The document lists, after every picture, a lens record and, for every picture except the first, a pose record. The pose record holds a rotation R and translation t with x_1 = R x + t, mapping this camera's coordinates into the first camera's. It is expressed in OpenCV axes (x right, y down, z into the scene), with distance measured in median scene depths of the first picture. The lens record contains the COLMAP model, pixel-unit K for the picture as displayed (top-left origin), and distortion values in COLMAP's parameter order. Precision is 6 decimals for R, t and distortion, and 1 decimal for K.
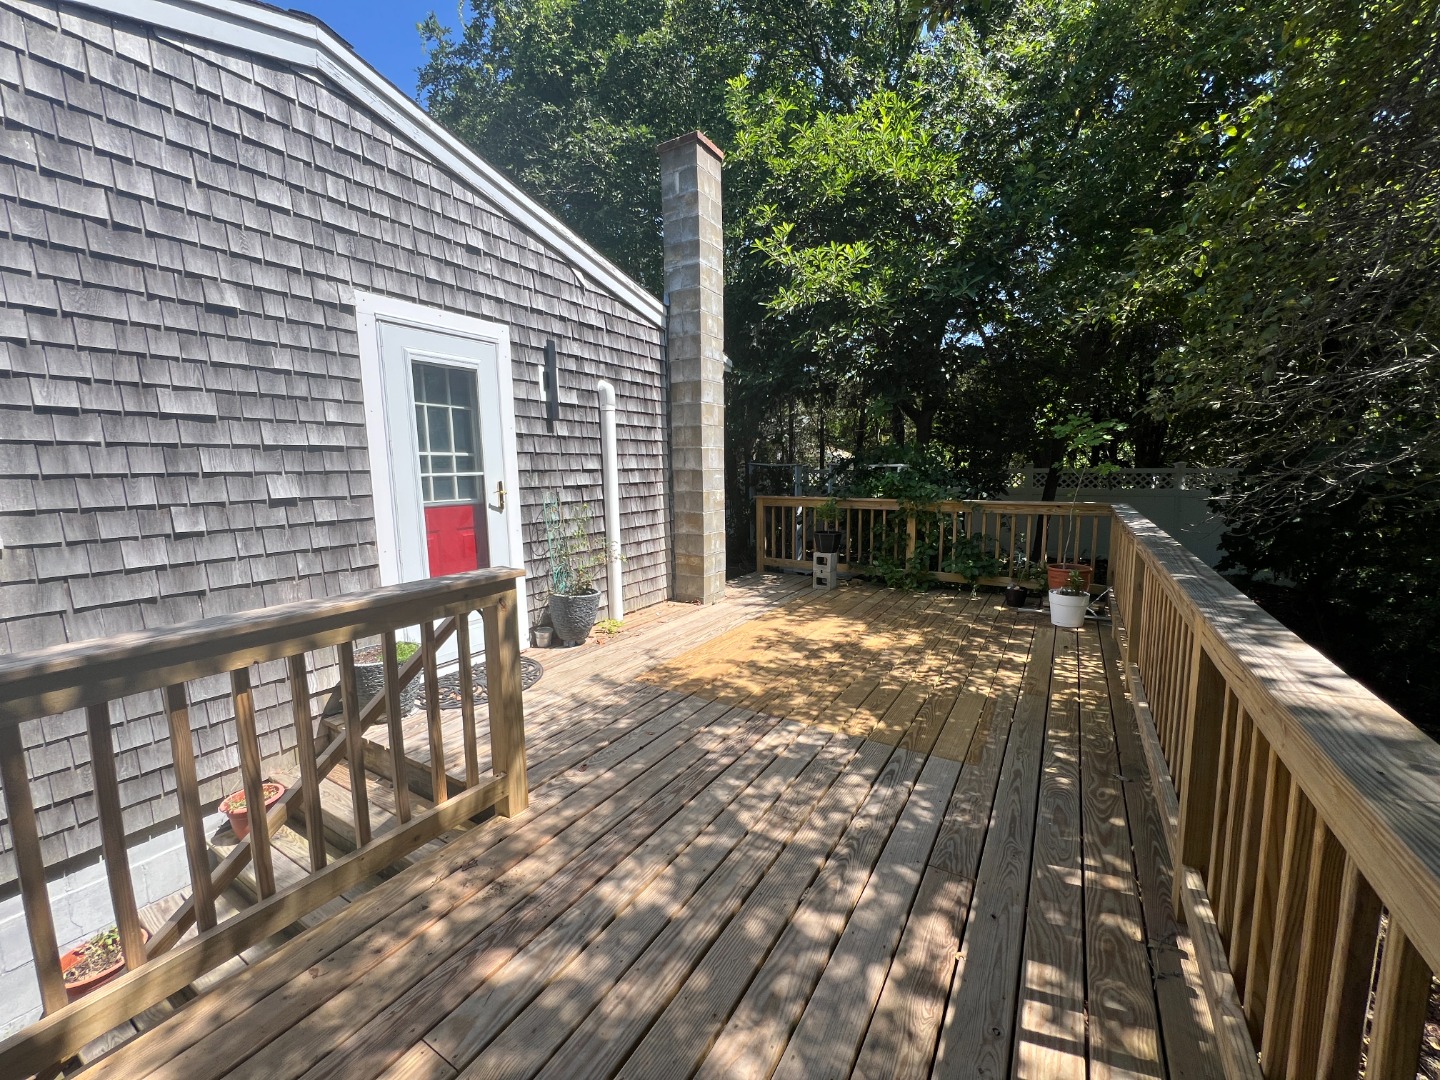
lens RADIAL K [[574.8, 0, 713.6], [0, 574.8, 542.6], [0, 0, 1]] dist [0.002424, -0.000307]
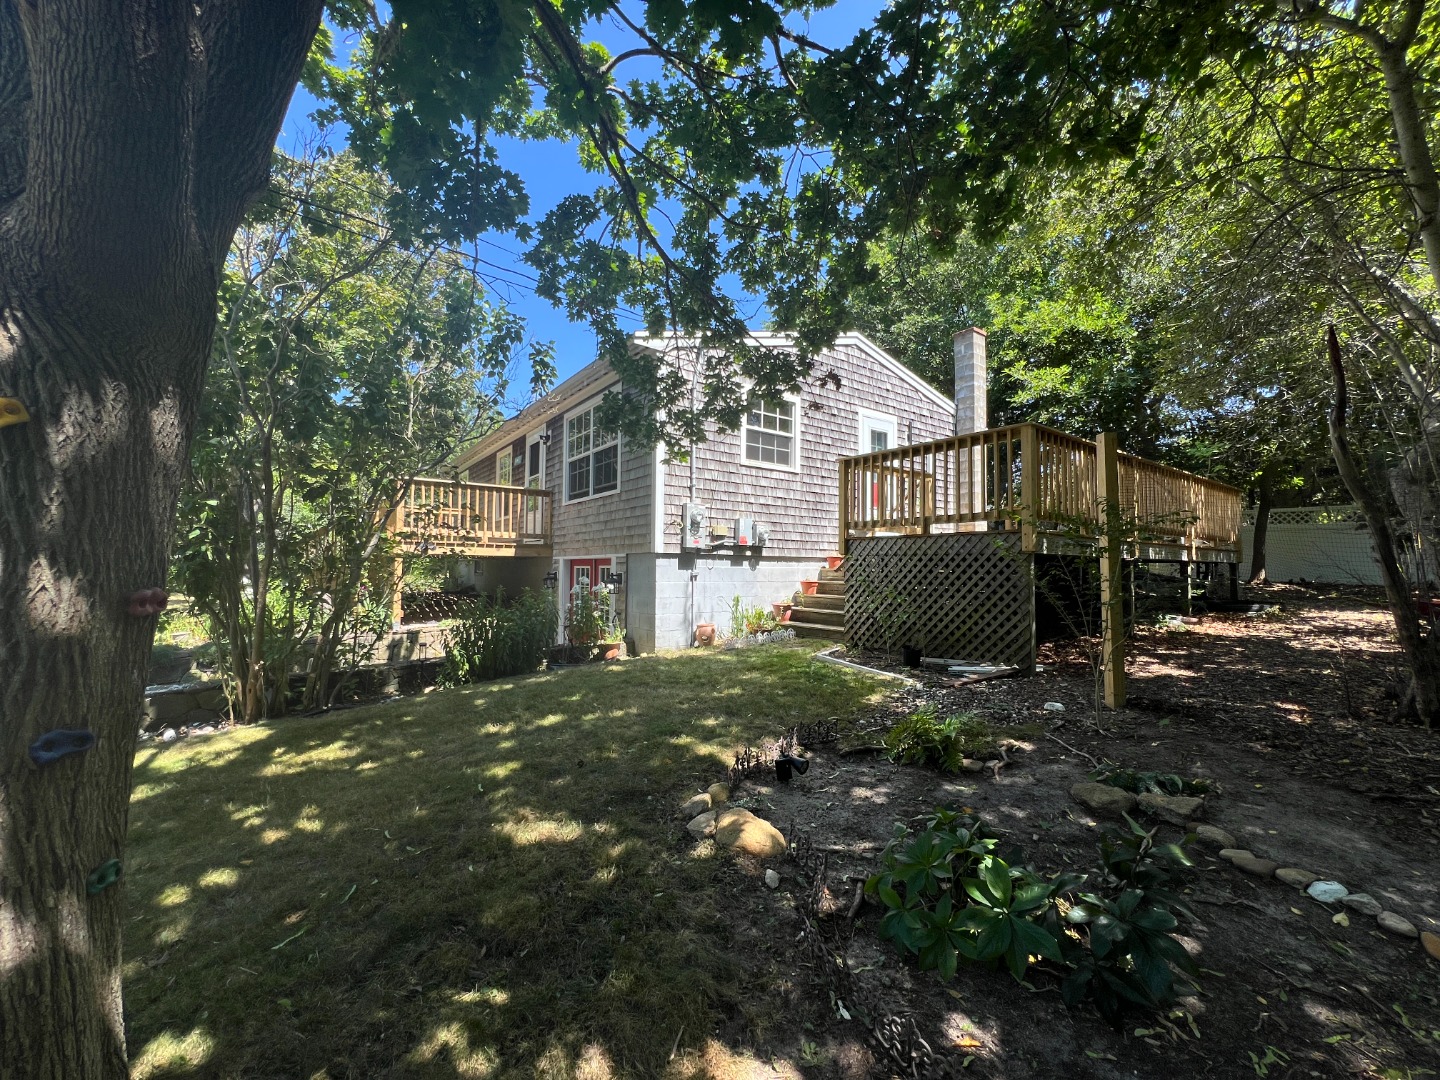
lens RADIAL K [[574.8, 0, 718.4], [0, 574.8, 535.0], [0, 0, 1]] dist [0.002424, -0.000307]
pose [[0.925948, 0.000808, -0.377649, -0.090943], [-0.070948, 0.982564, -0.171854, 0.445725], [0.370926, 0.185921, 0.909861, -1.066383]]
